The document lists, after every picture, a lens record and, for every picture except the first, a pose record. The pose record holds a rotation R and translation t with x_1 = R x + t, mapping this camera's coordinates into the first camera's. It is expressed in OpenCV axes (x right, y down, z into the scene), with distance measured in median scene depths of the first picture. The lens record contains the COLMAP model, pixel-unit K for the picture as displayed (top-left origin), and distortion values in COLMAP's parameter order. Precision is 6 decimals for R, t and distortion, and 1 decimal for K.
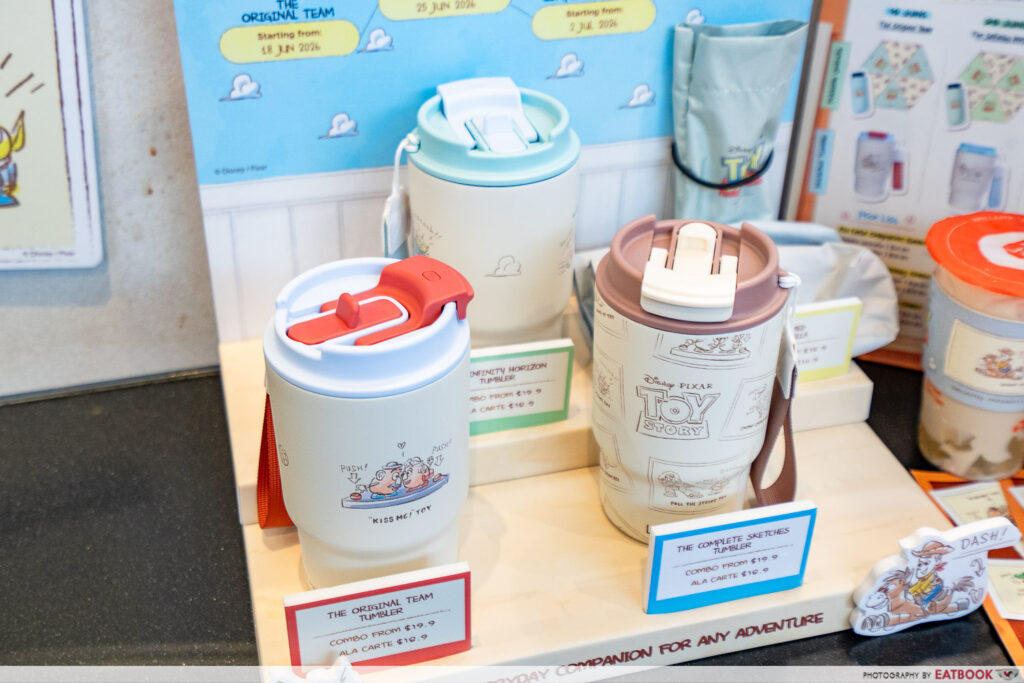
lens RADIAL K [[1226.0, 0, 512.7], [0, 1226.0, 320.3], [0, 0, 1]] dist [0.048128, 0.029664]
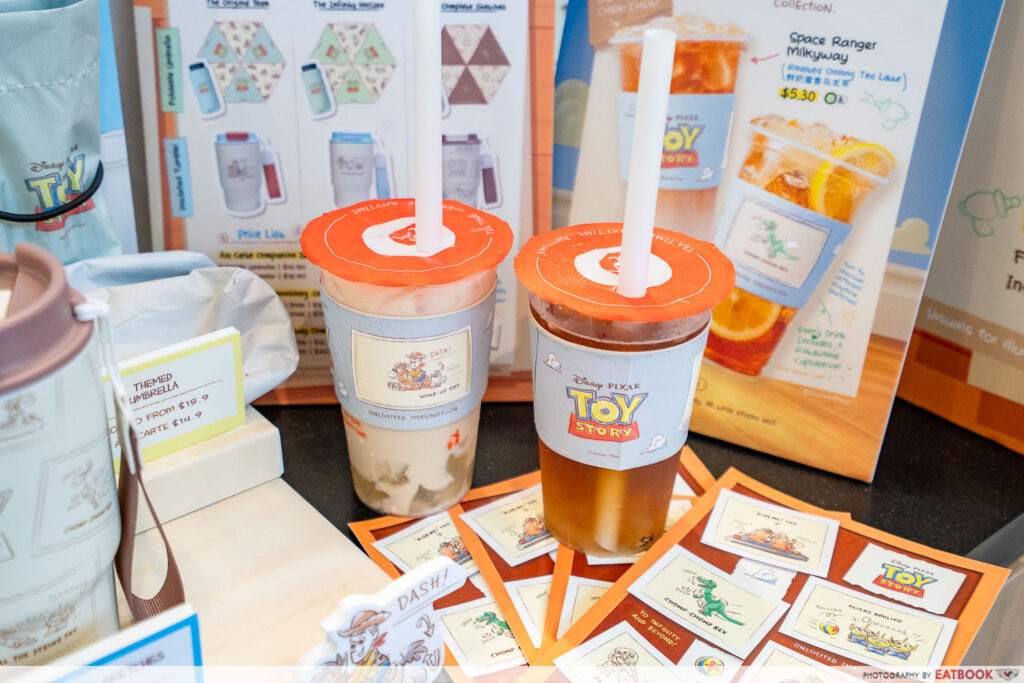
lens RADIAL K [[1226.0, 0, 512.7], [0, 1226.0, 320.3], [0, 0, 1]] dist [0.048128, 0.029664]
pose [[0.902599, -0.179598, 0.391229, 0.127861], [0.204466, 0.978615, -0.022477, 0.030688], [-0.378826, 0.100281, 0.920019, 0.195709]]
